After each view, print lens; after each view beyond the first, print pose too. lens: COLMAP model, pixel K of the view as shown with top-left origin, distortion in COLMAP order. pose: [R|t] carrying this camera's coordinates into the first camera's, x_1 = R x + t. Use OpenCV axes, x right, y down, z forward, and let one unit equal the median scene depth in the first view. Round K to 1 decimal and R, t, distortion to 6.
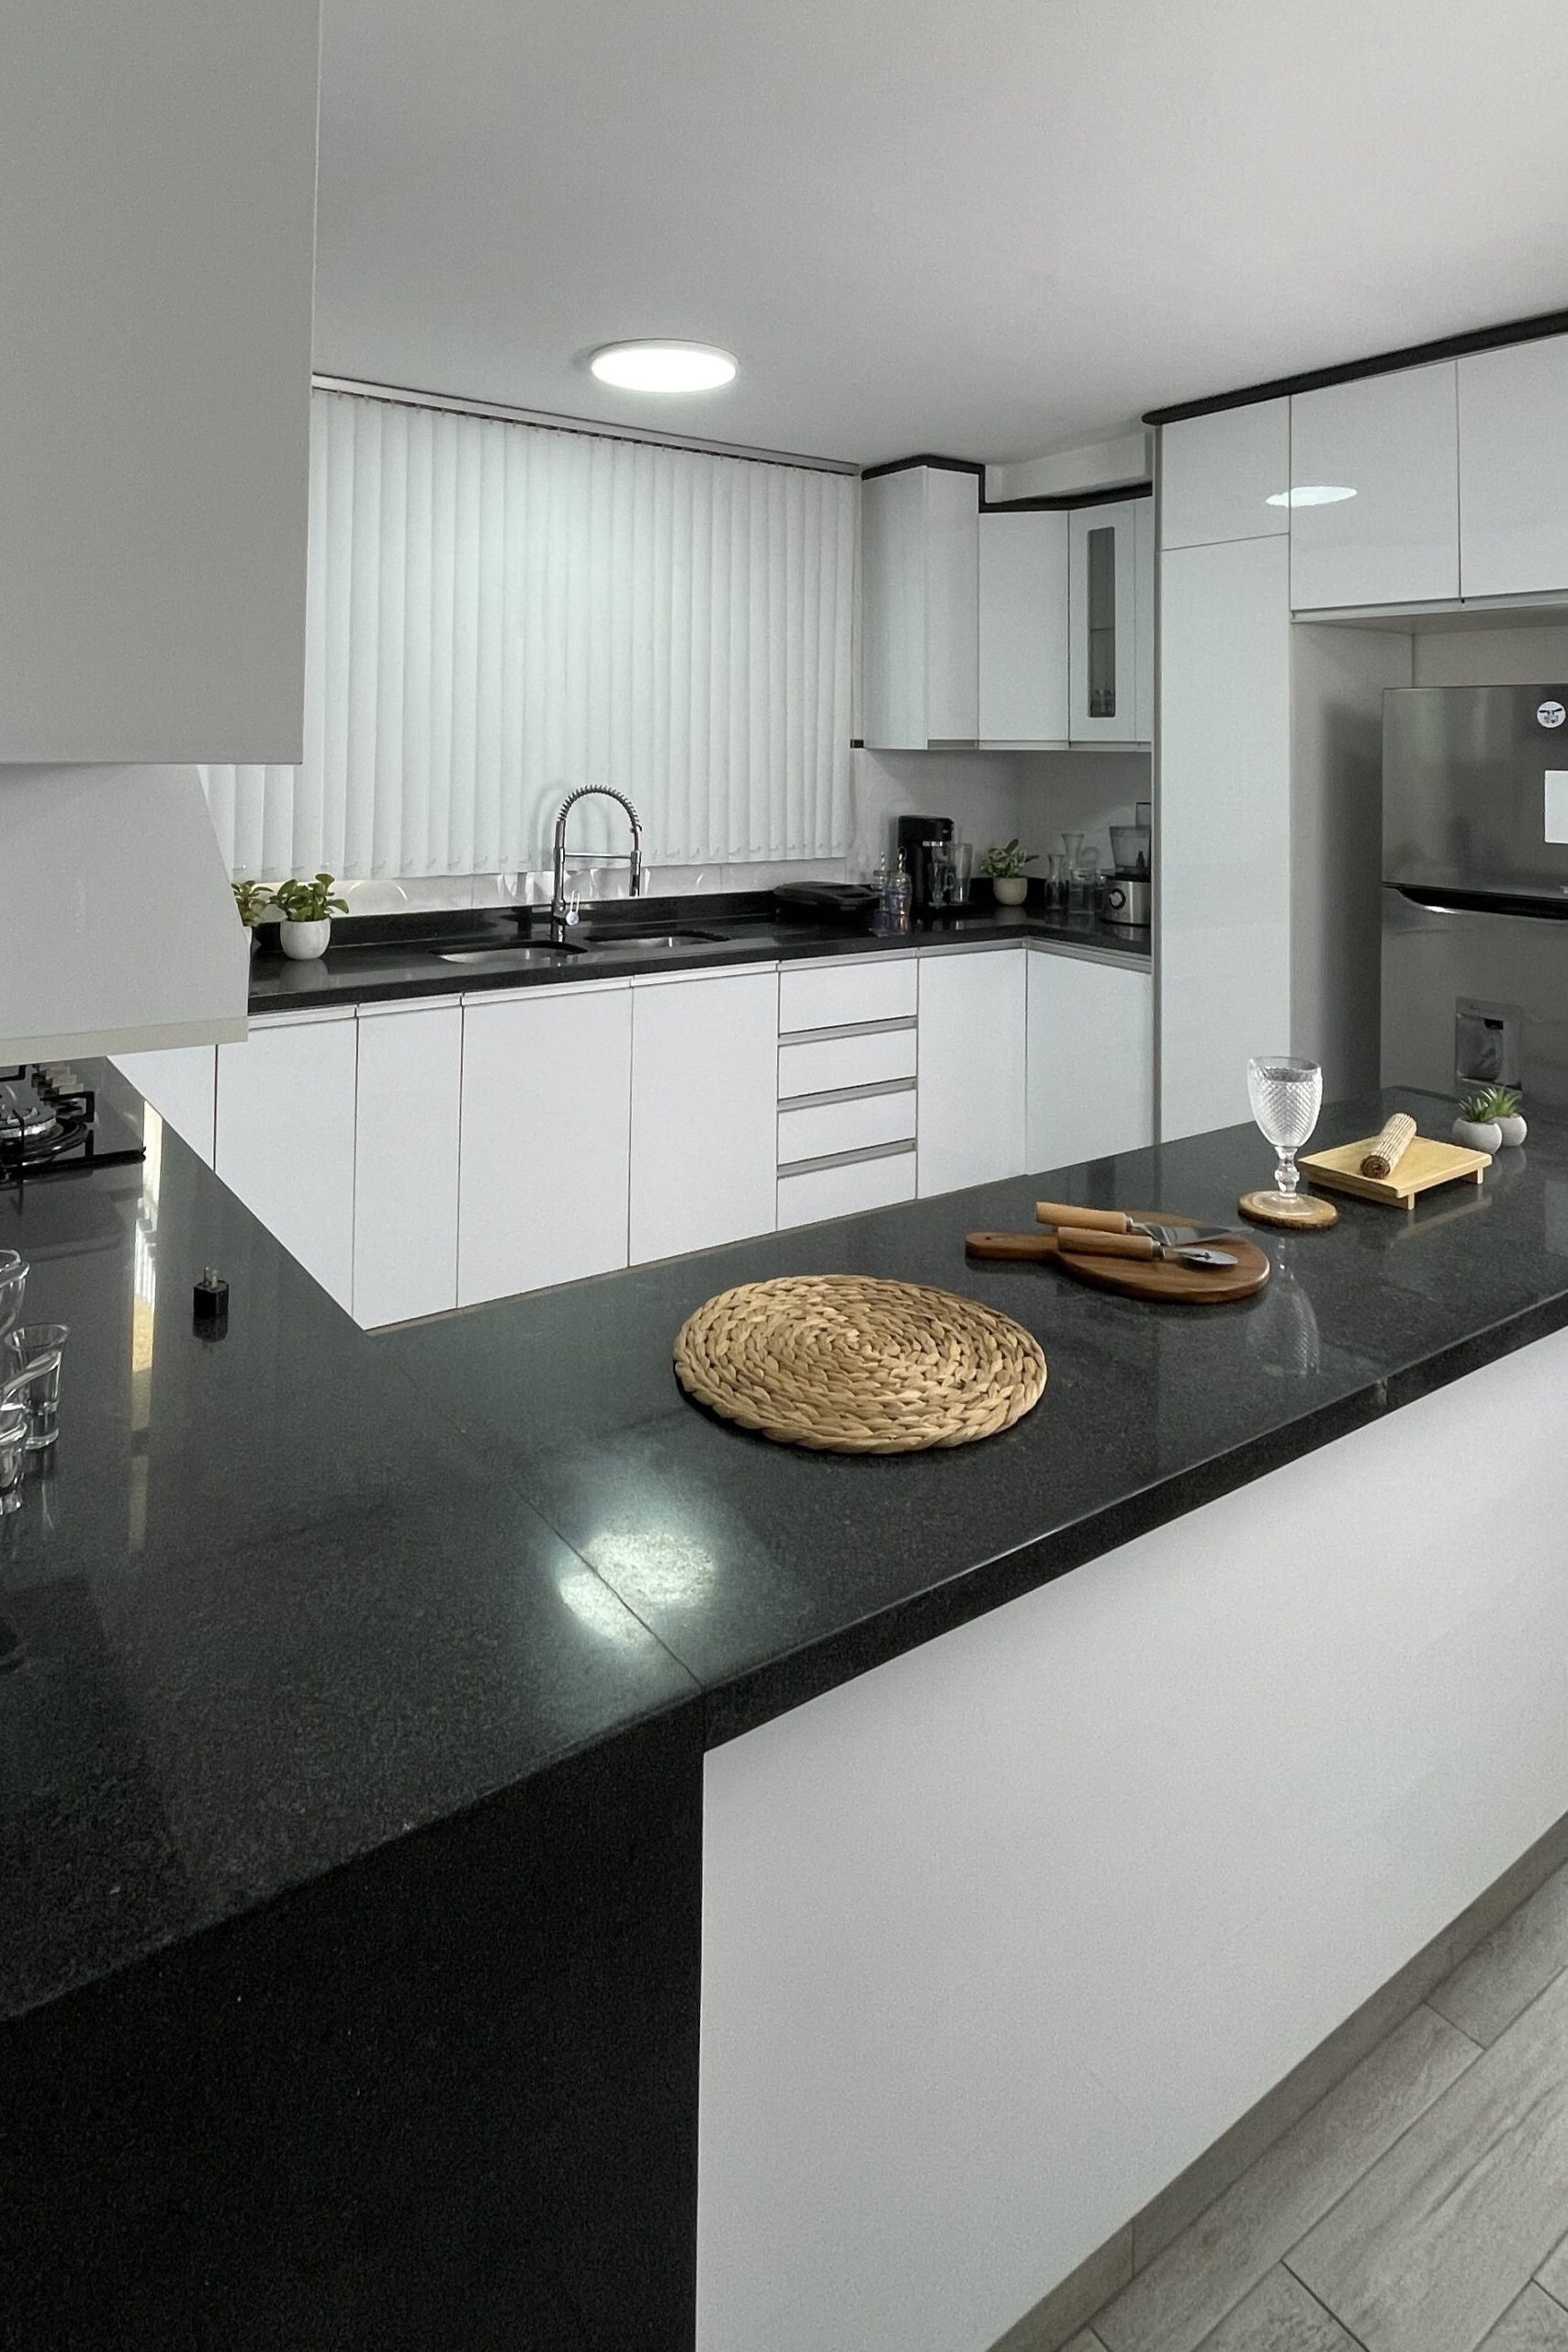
lens RADIAL K [[1360.2, 0, 787.4], [0, 1360.2, 1148.9], [0, 0, 1]] dist [-0.001063, -0.000145]
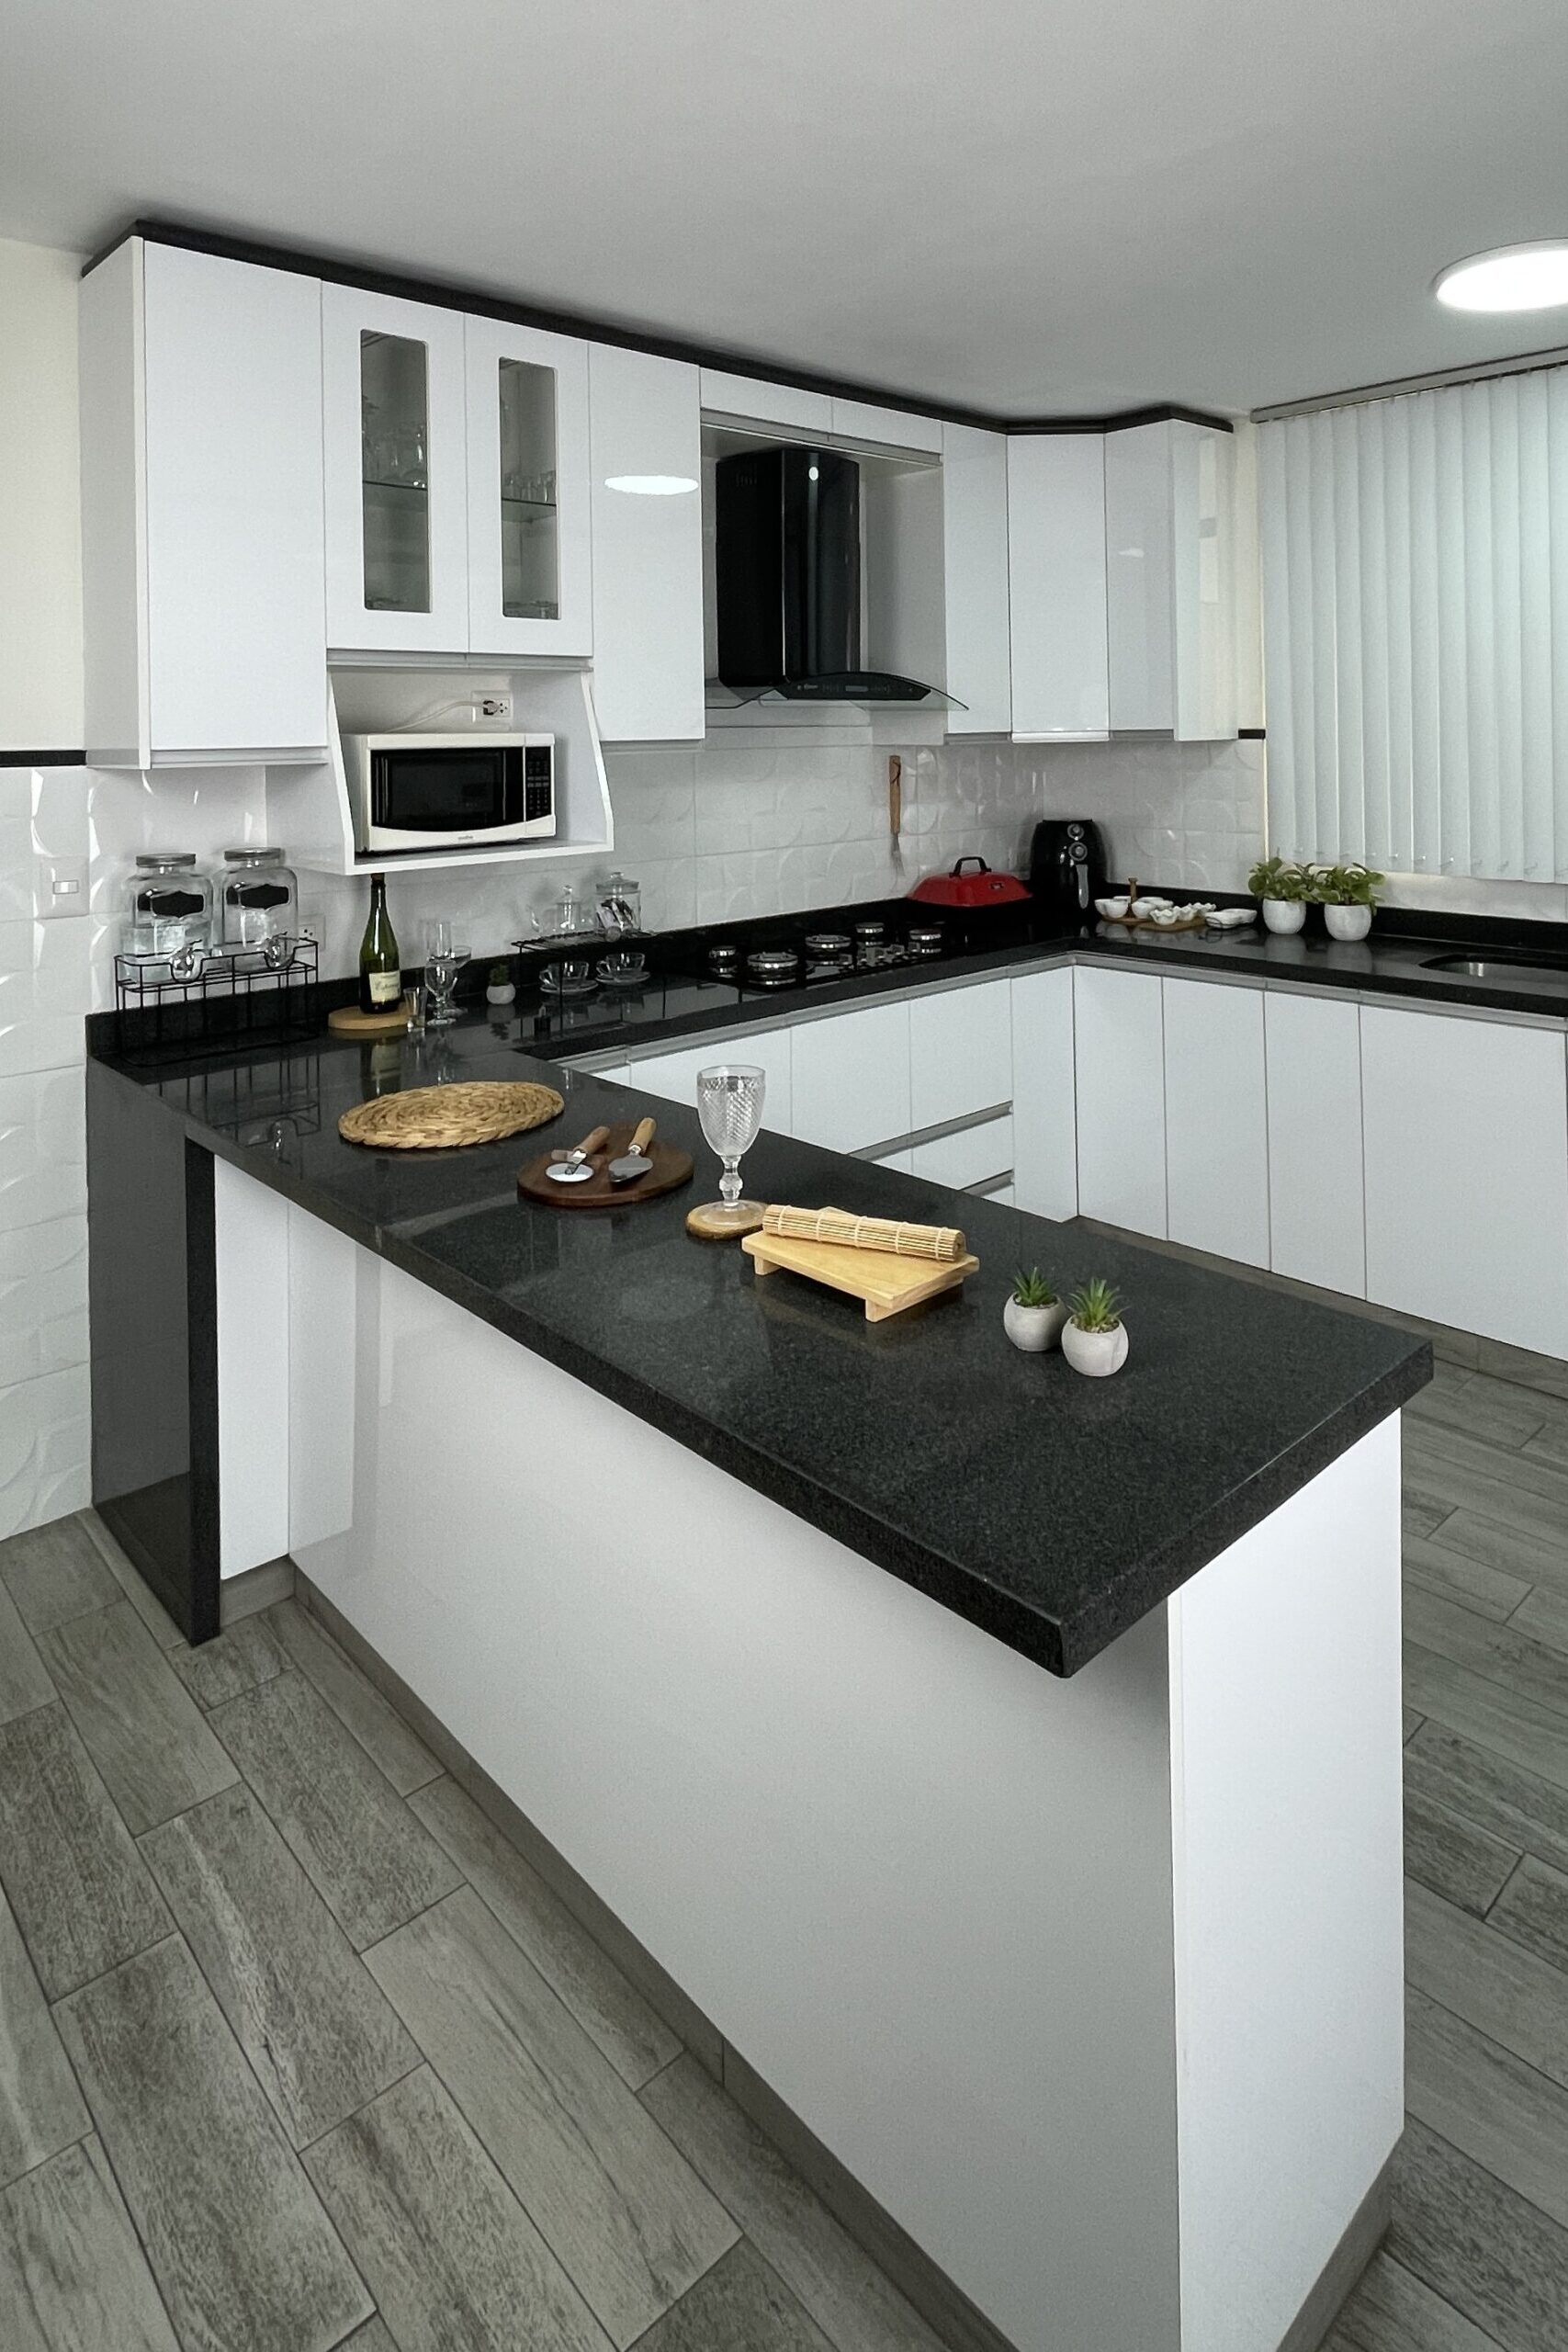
lens RADIAL K [[1277.8, 0, 784.0], [0, 1277.8, 1176.0], [0, 0, 1]] dist [0.020338, 0.000003]
pose [[0.105065, 0.313003, -0.943923, 1.130863], [-0.274929, 0.921325, 0.274908, -0.219118], [0.955707, 0.230629, 0.182852, 0.738119]]
